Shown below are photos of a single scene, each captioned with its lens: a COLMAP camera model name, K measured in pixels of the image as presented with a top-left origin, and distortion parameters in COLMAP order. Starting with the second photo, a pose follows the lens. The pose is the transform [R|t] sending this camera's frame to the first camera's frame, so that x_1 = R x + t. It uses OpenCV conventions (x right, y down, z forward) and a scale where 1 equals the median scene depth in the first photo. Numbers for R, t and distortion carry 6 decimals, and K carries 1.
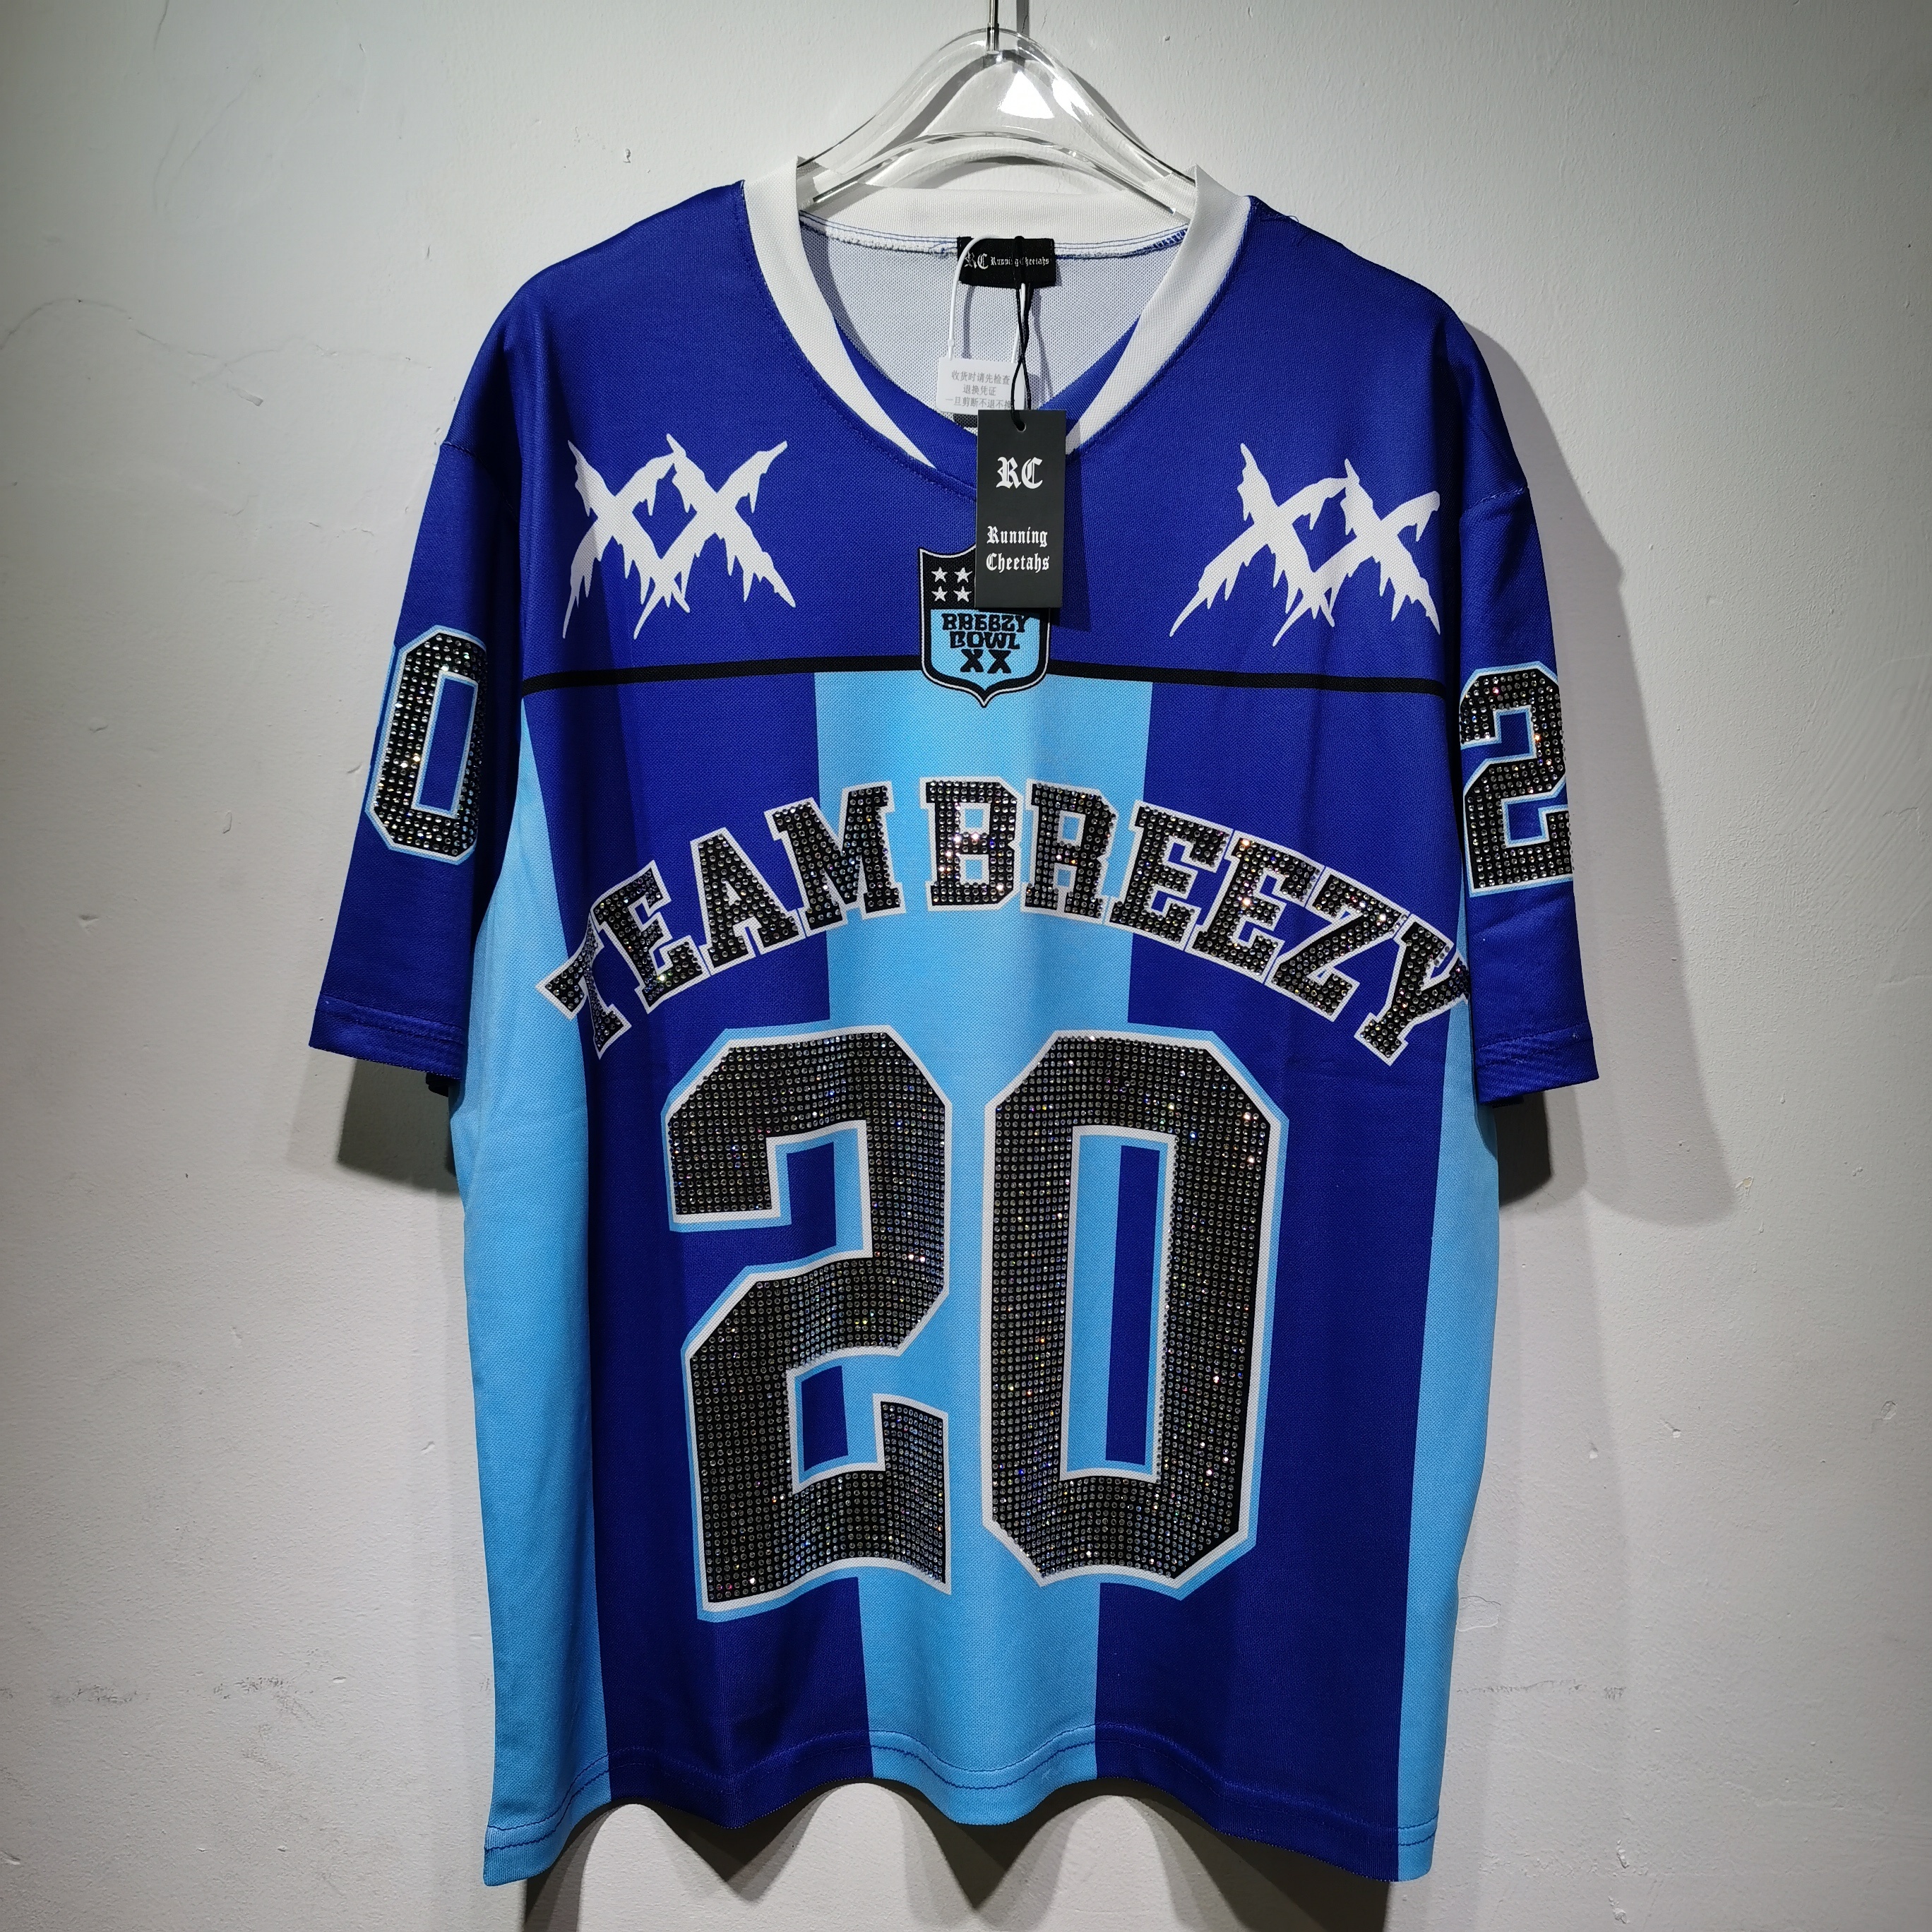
lens RADIAL K [[2003.0, 0, 974.3], [0, 2003.0, 964.5], [0, 0, 1]] dist [0.009100, 0.000000]
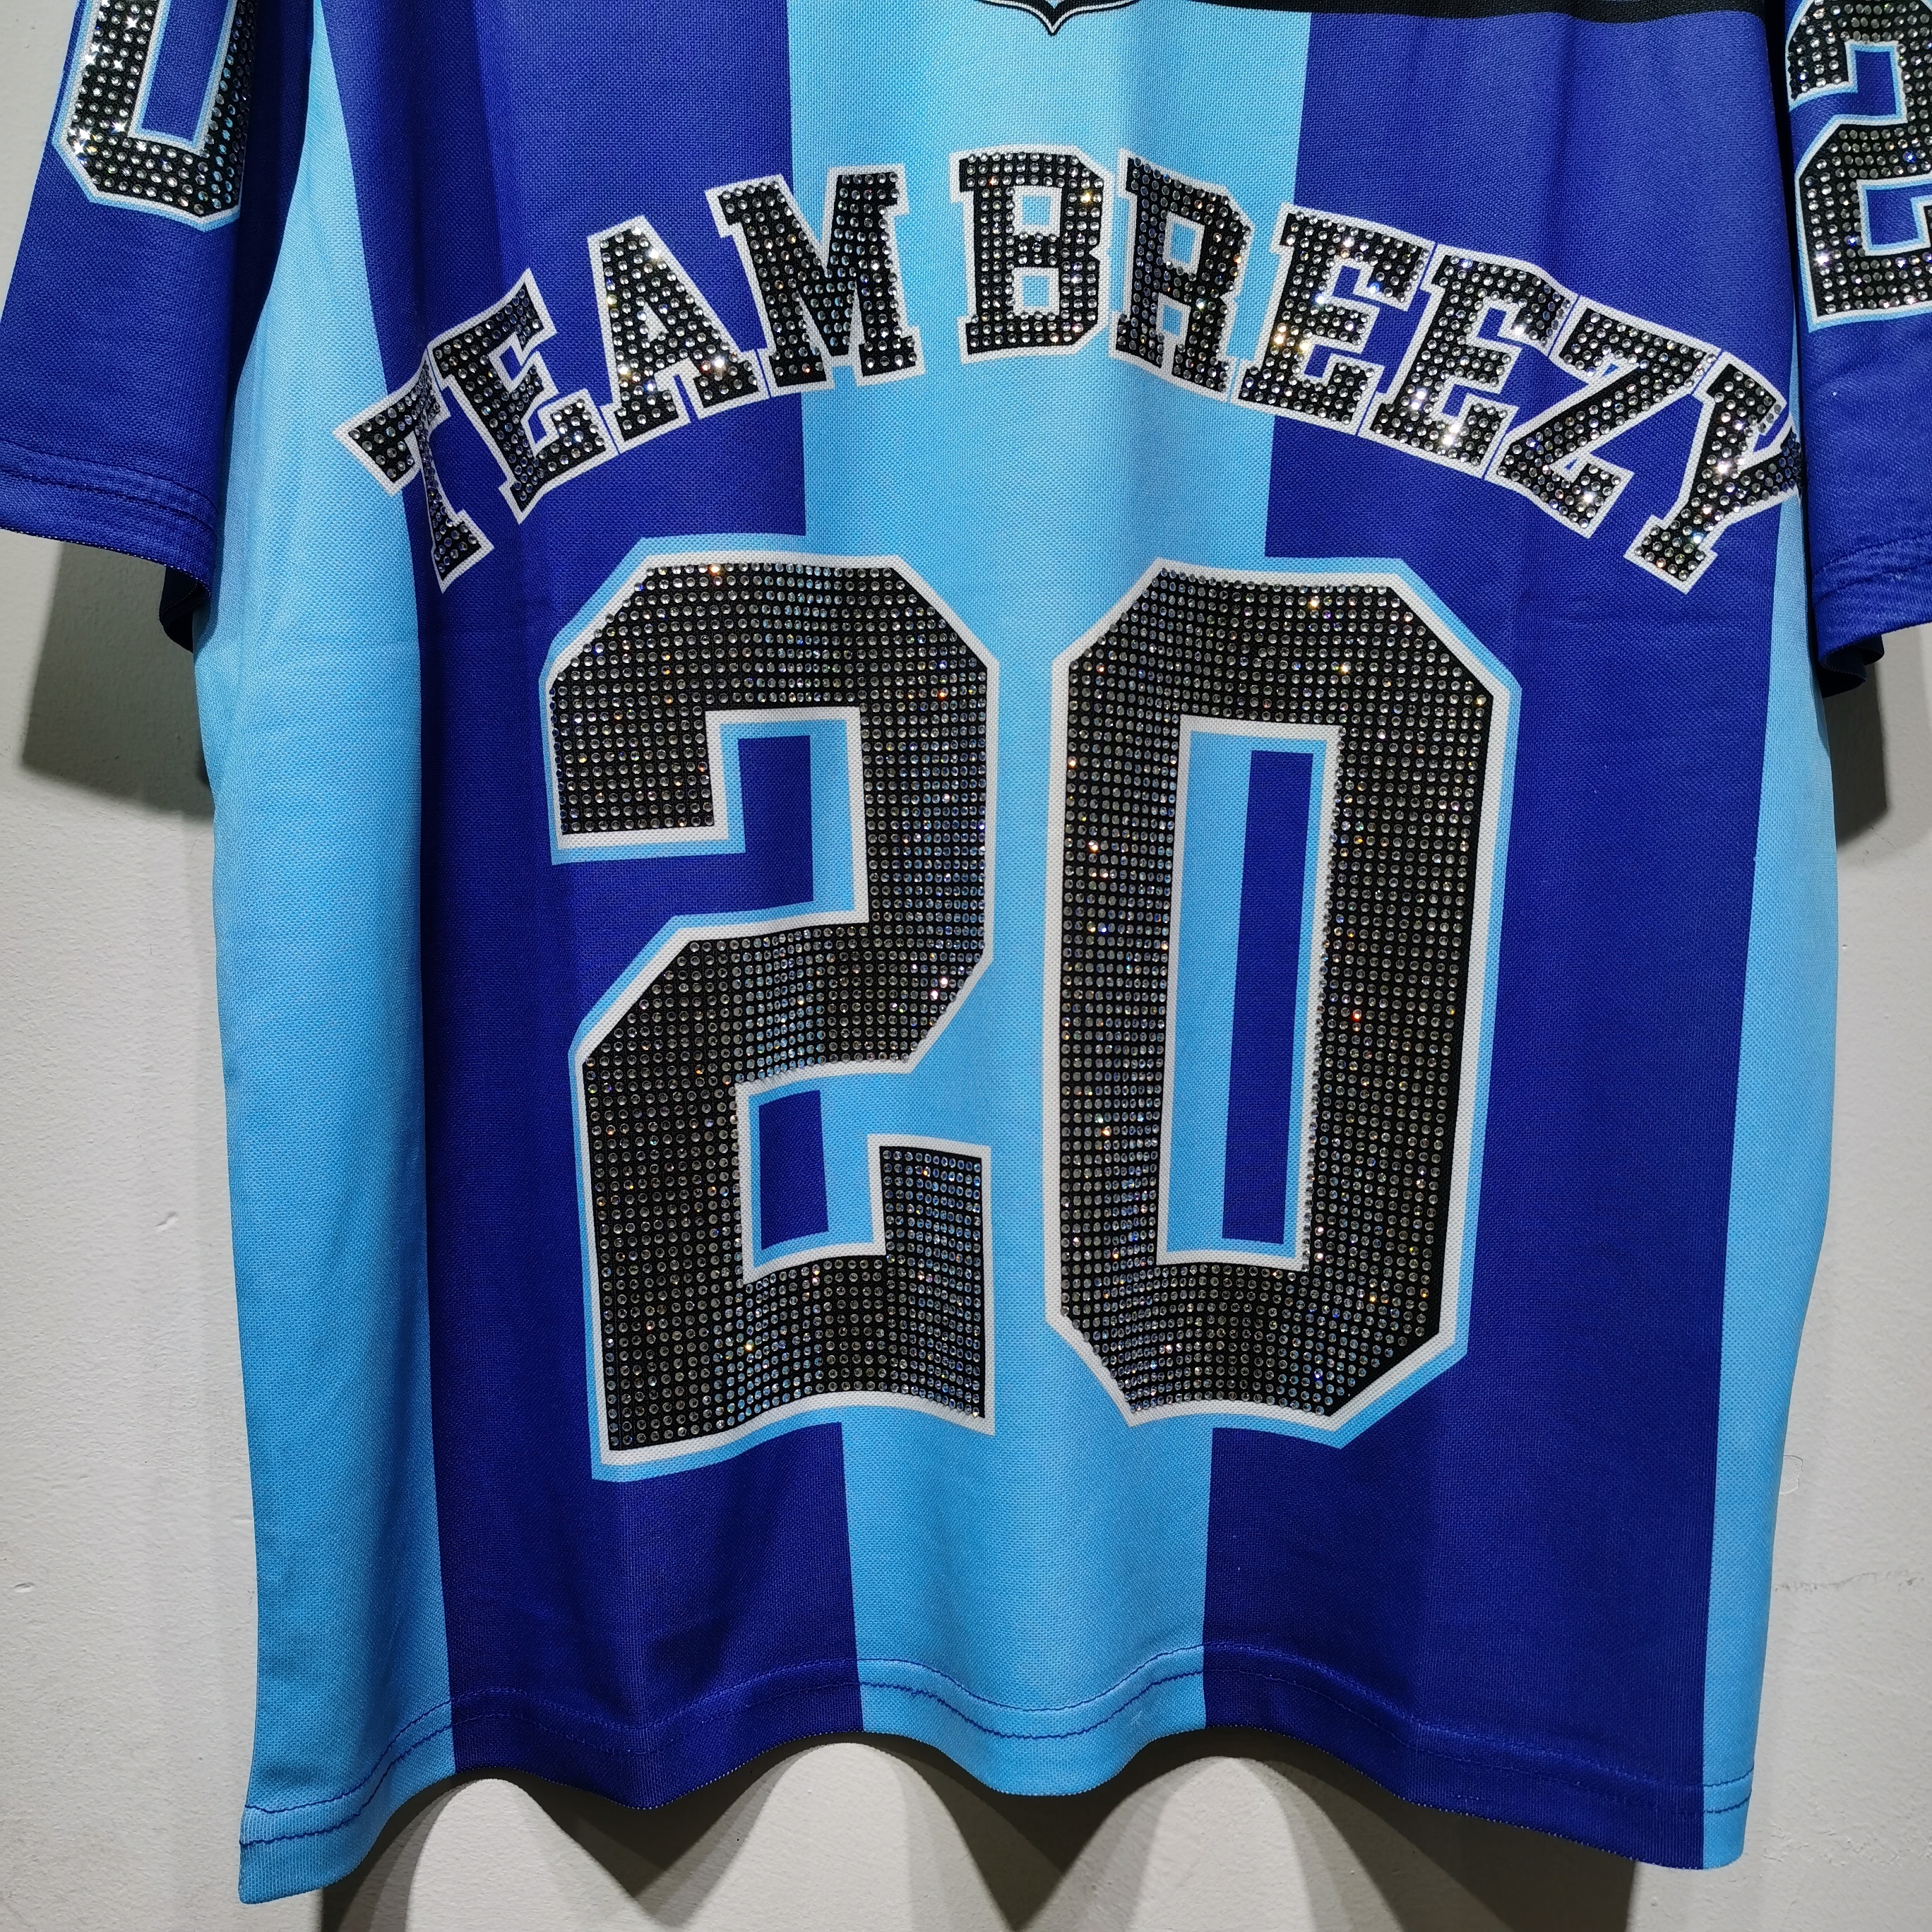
lens RADIAL K [[2003.0, 0, 981.1], [0, 2003.0, 990.3], [0, 0, 1]] dist [0.009100, 0.000000]
pose [[0.998747, 0.003796, 0.049895, -0.048412], [-0.003157, 0.999912, -0.012885, 0.182967], [-0.049940, 0.012711, 0.998671, 0.365089]]
